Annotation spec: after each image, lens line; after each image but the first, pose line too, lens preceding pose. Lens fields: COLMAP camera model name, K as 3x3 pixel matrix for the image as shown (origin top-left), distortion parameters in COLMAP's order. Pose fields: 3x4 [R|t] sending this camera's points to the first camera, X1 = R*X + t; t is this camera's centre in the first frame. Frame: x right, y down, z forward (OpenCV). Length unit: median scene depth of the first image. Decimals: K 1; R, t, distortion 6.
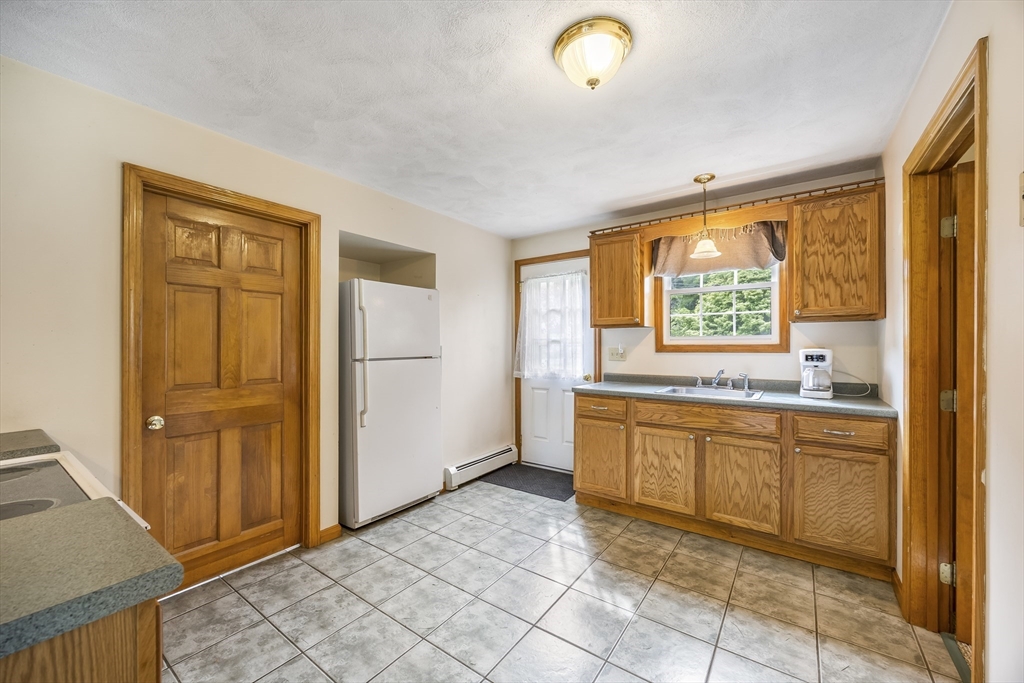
lens RADIAL K [[396.8, 0, 510.5], [0, 396.8, 343.9], [0, 0, 1]] dist [-0.001163, -0.000082]
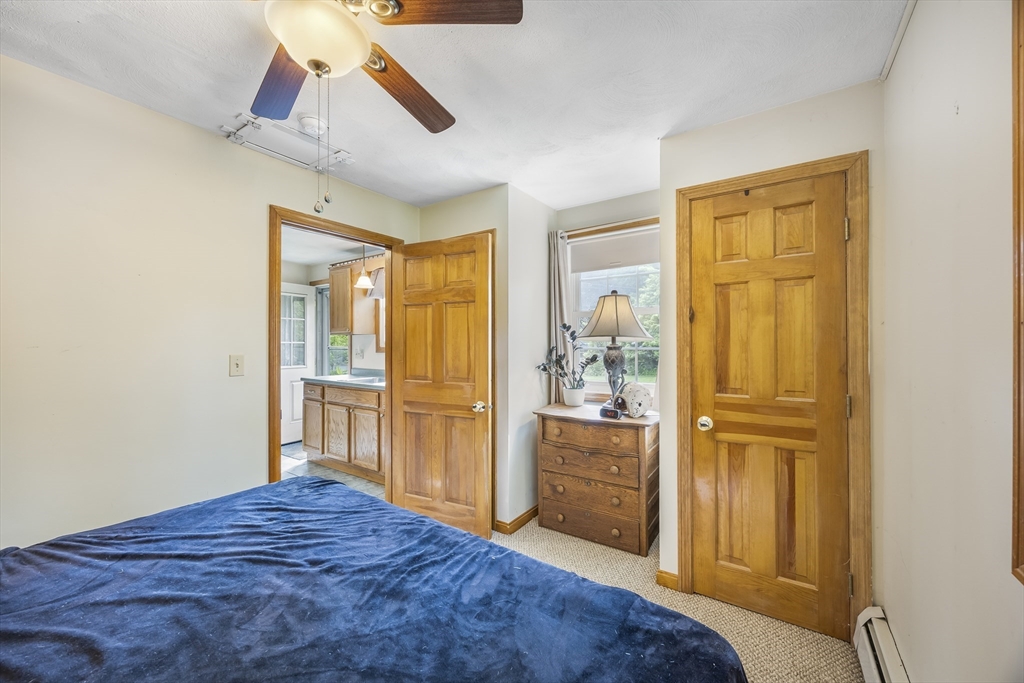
lens RADIAL K [[396.8, 0, 512.9], [0, 396.8, 342.2], [0, 0, 1]] dist [-0.001163, -0.000082]
pose [[0.999237, -0.000163, 0.039063, 0.868041], [-0.000029, 0.999988, 0.004921, -0.024393], [-0.039063, -0.004919, 0.999225, -0.438327]]
